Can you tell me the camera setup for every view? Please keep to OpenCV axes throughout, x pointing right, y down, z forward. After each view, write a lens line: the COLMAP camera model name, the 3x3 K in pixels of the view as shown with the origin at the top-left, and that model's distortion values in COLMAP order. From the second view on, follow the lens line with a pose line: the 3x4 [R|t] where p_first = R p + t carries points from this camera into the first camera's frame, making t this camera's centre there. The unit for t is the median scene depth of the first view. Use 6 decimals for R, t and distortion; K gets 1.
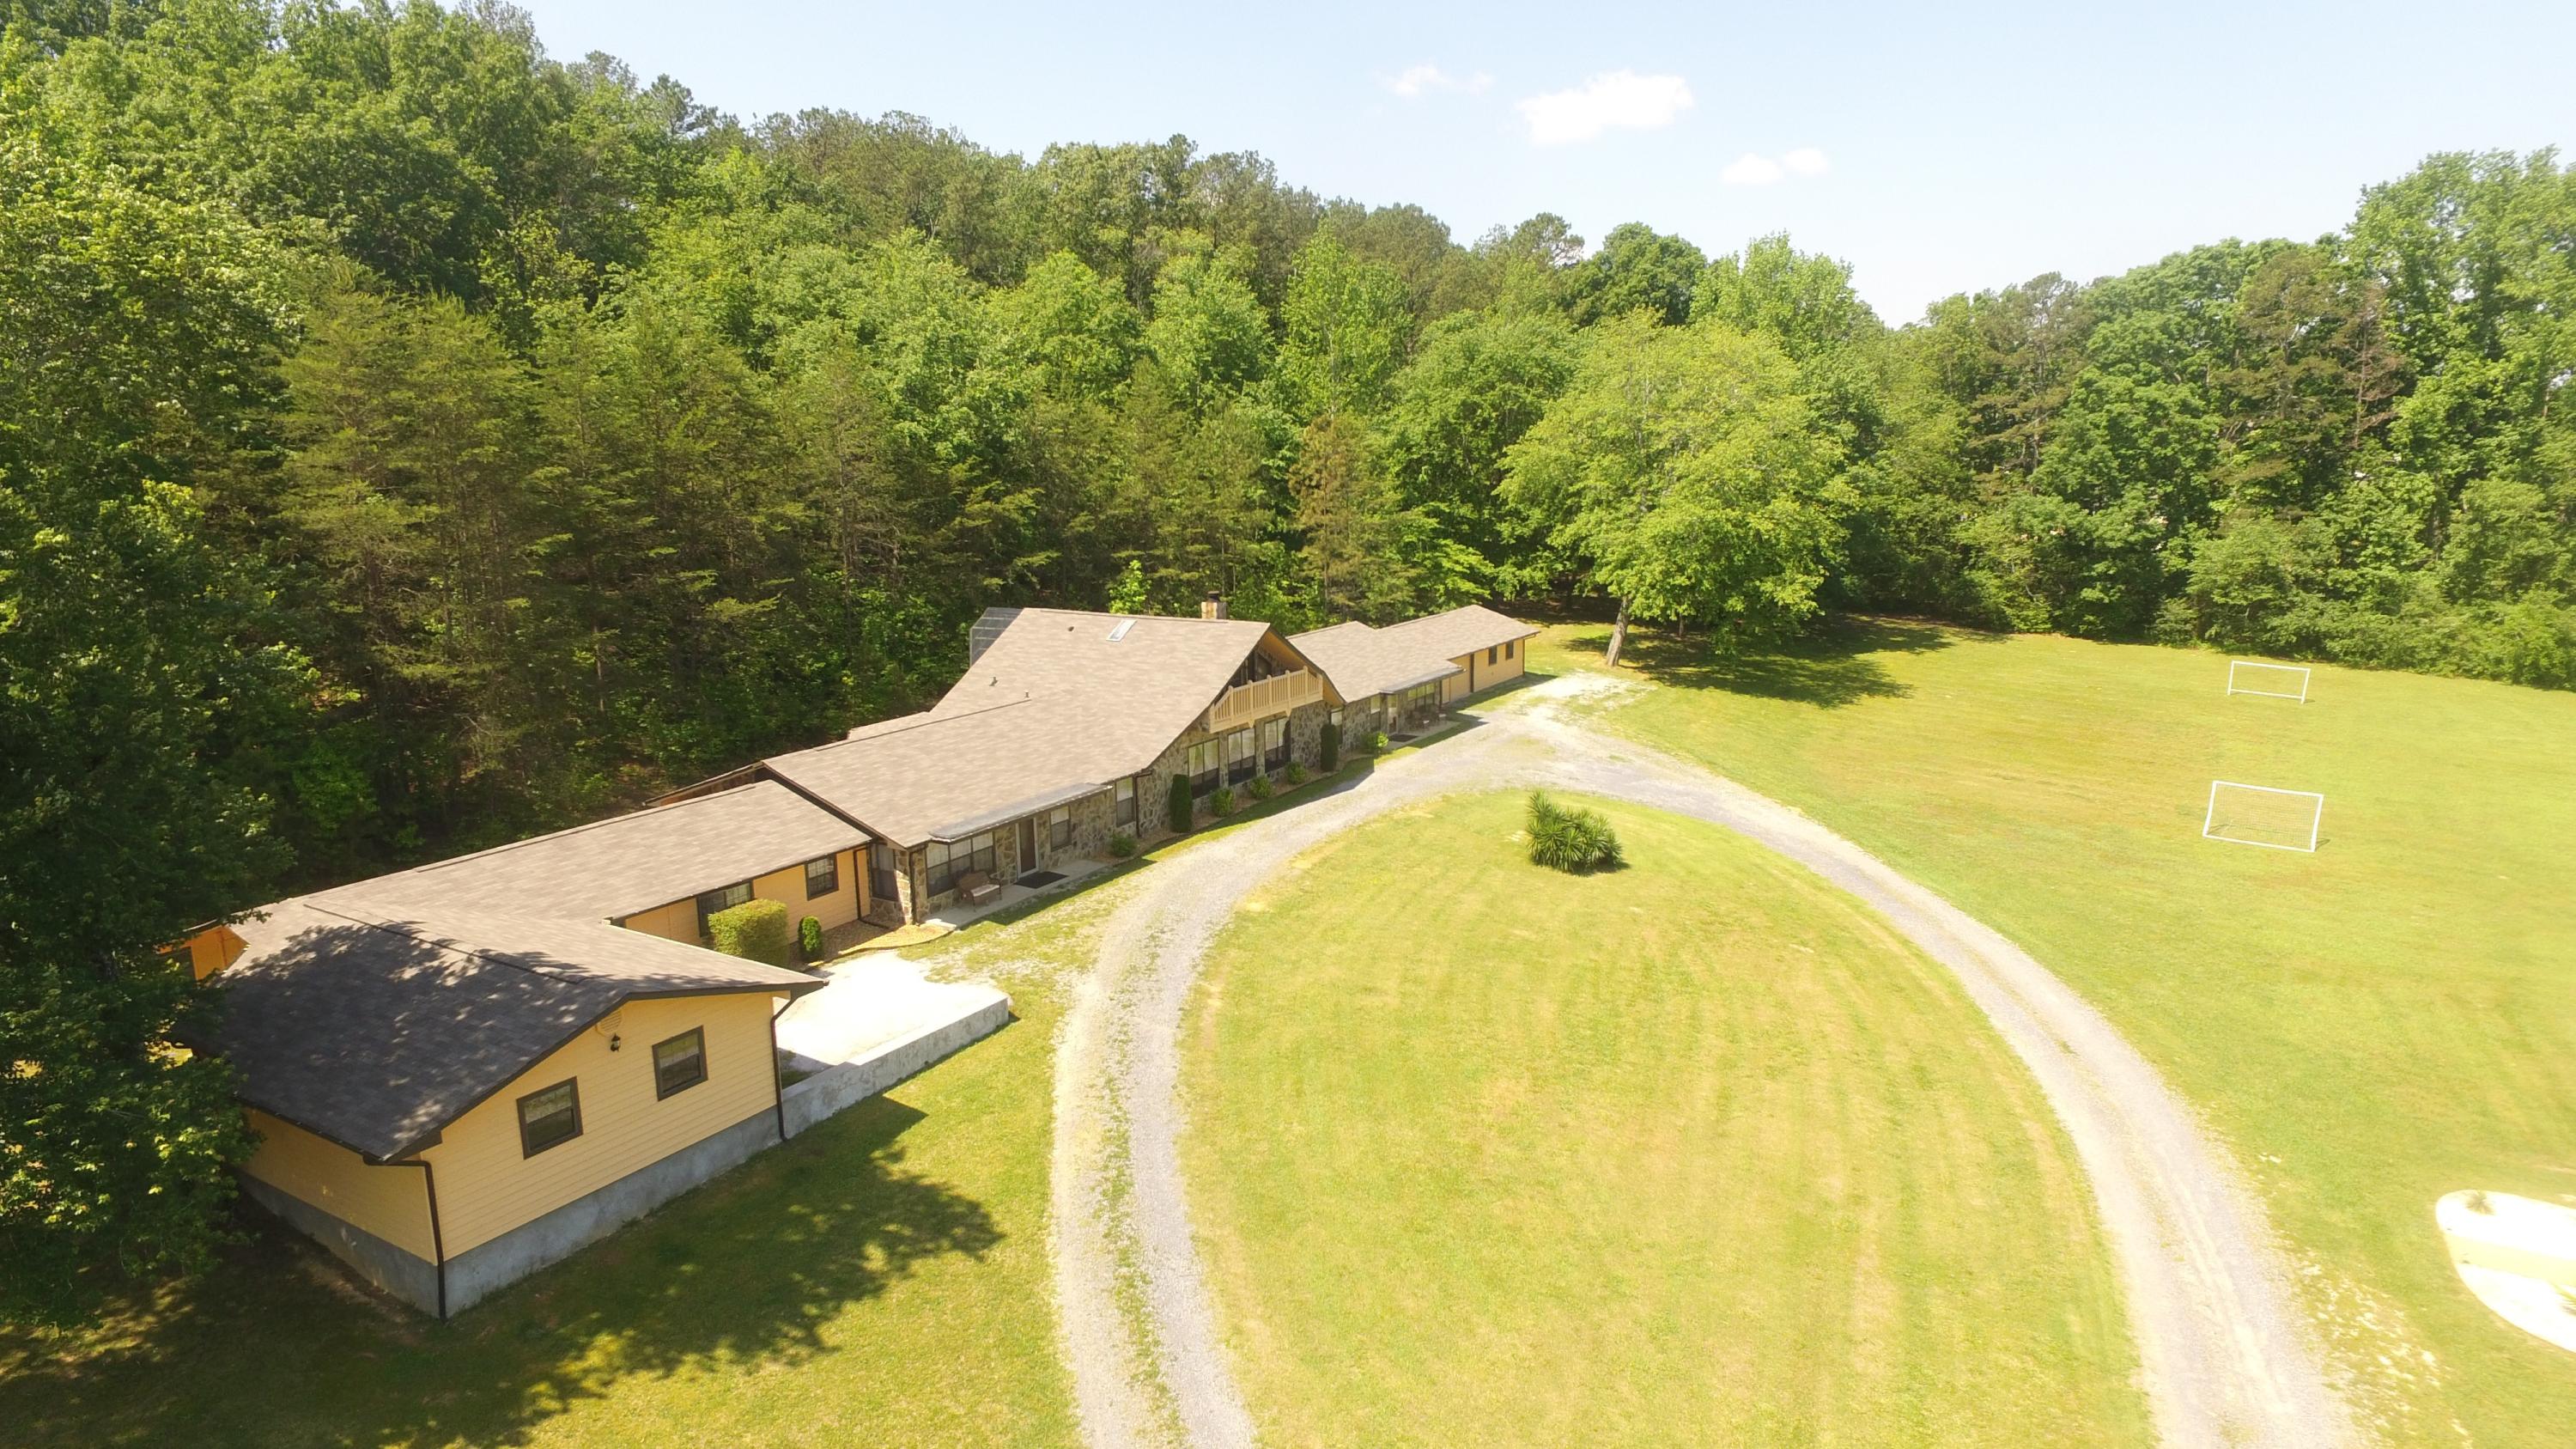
lens RADIAL K [[1498.2, 0, 1289.6], [0, 1498.2, 731.2], [0, 0, 1]] dist [-0.011478, 0.013448]
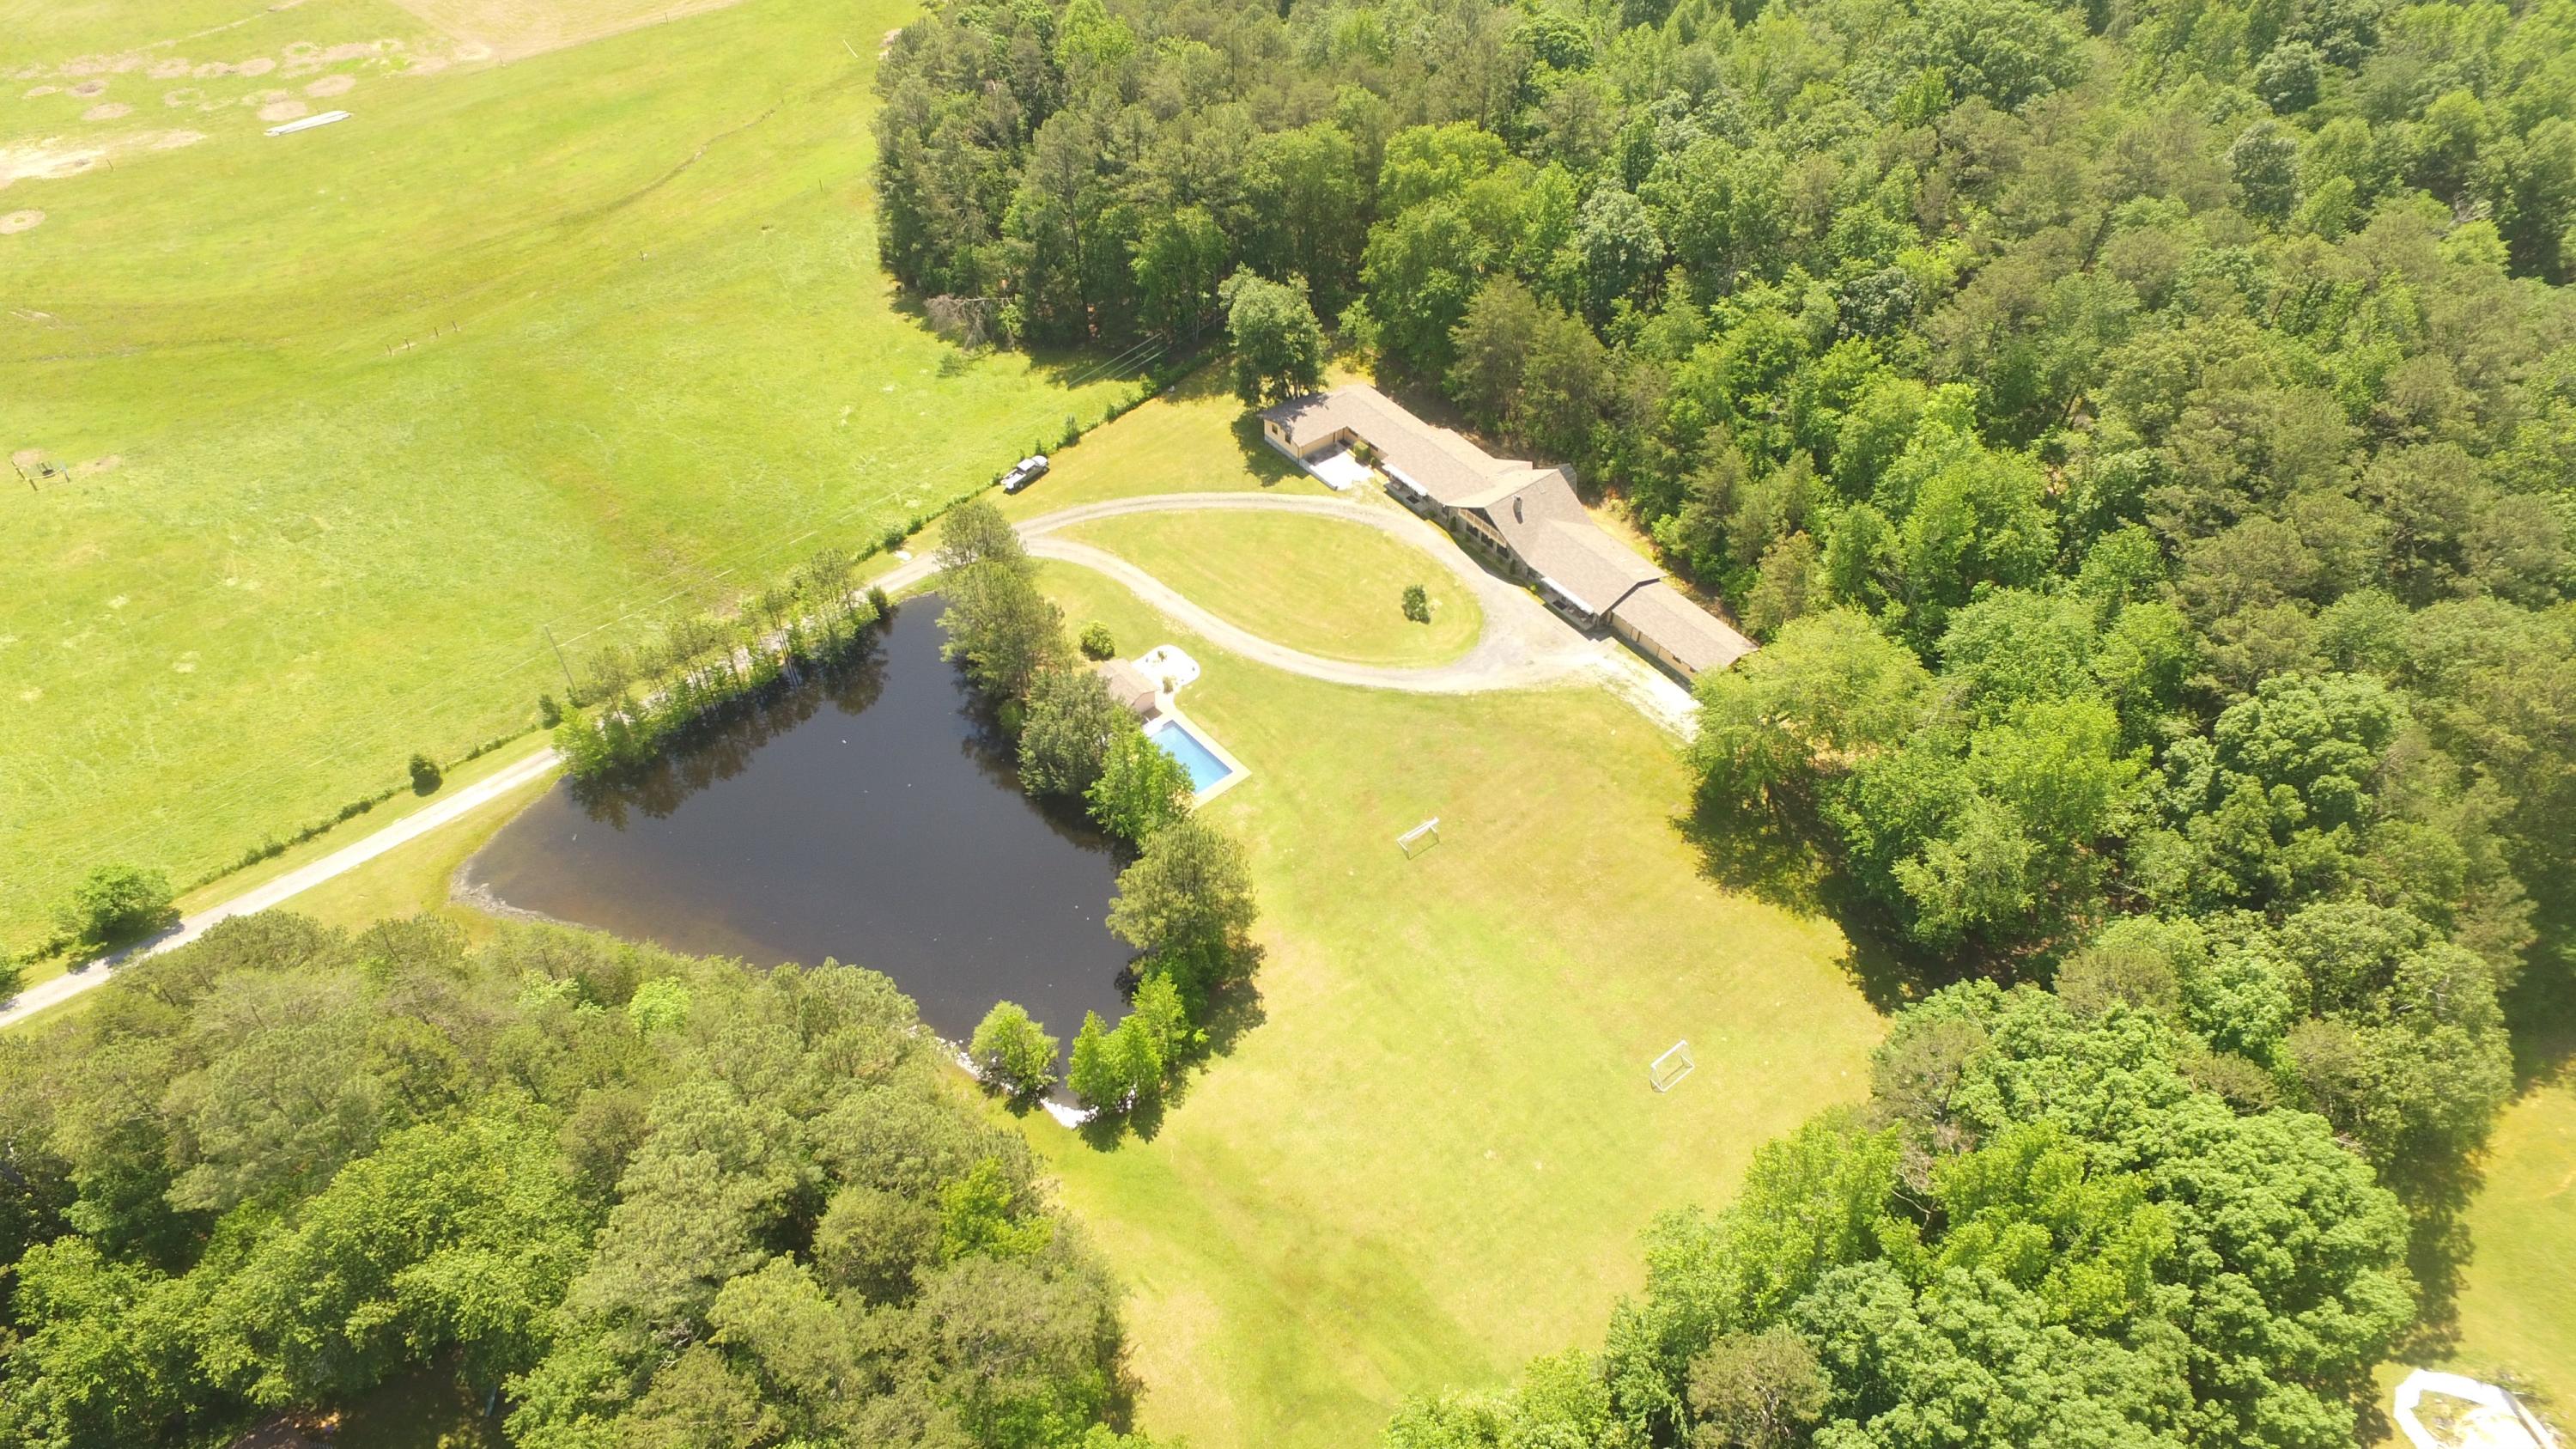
lens RADIAL K [[1526.0, 0, 1293.1], [0, 1526.0, 715.3], [0, 0, 1]] dist [0.001970, 0.000868]
pose [[-0.349243, 0.665627, -0.659523, 1.773168], [-0.188996, 0.639339, 0.745337, -1.475863], [0.917774, 0.384951, -0.097484, 0.795764]]
